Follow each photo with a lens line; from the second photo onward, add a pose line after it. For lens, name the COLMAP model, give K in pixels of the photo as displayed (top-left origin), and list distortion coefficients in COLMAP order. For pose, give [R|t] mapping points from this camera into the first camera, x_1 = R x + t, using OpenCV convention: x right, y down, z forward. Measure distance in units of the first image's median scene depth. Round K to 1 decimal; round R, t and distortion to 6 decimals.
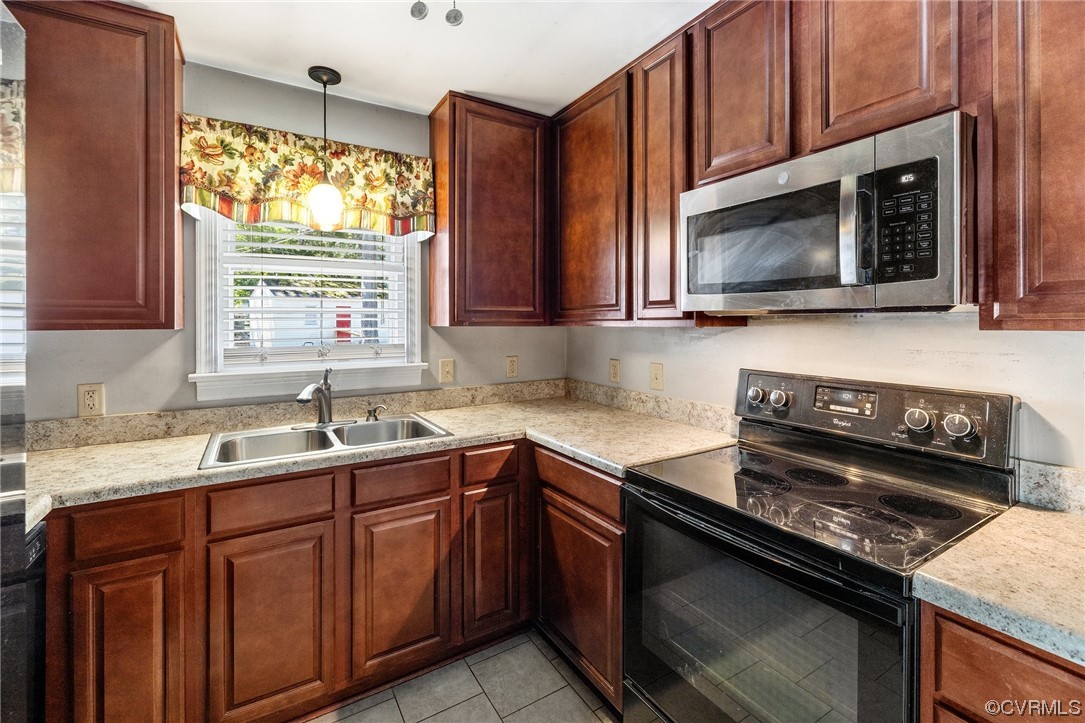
lens RADIAL K [[461.3, 0, 528.8], [0, 461.3, 324.1], [0, 0, 1]] dist [-0.000477, 0.000010]
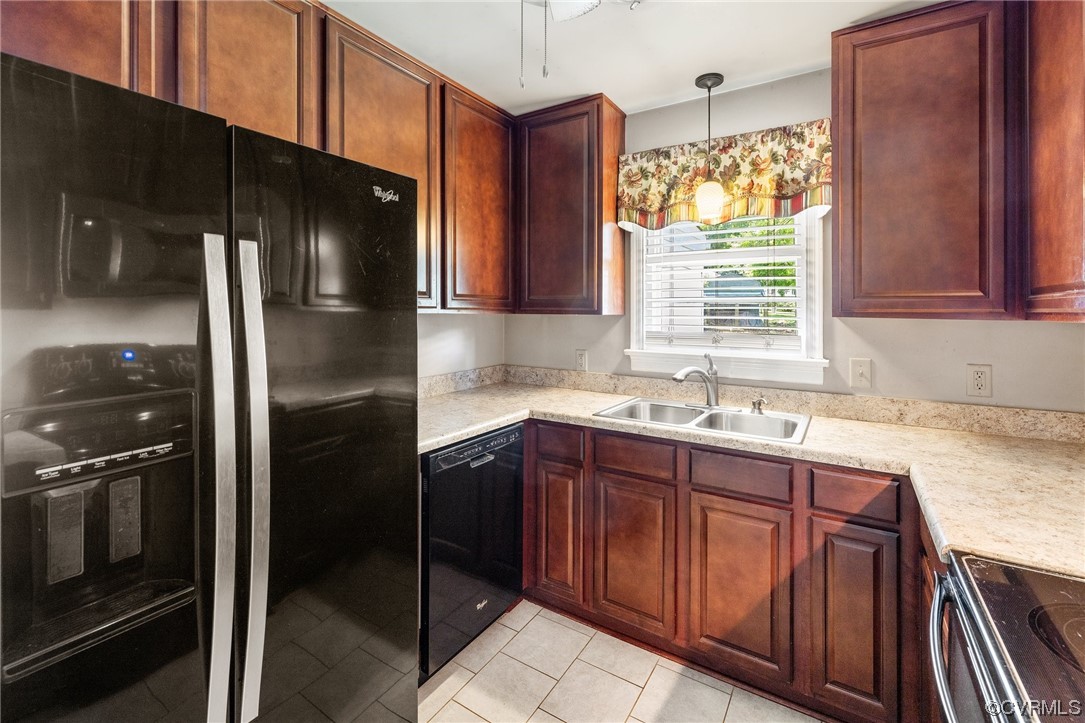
lens RADIAL K [[479.7, 0, 530.3], [0, 479.7, 308.7], [0, 0, 1]] dist [-0.001108, 0.000174]
pose [[0.433639, 0.004061, -0.901077, 0.378883], [-0.012178, 0.999925, -0.001354, -0.002365], [0.901004, 0.011560, 0.433656, 0.145242]]
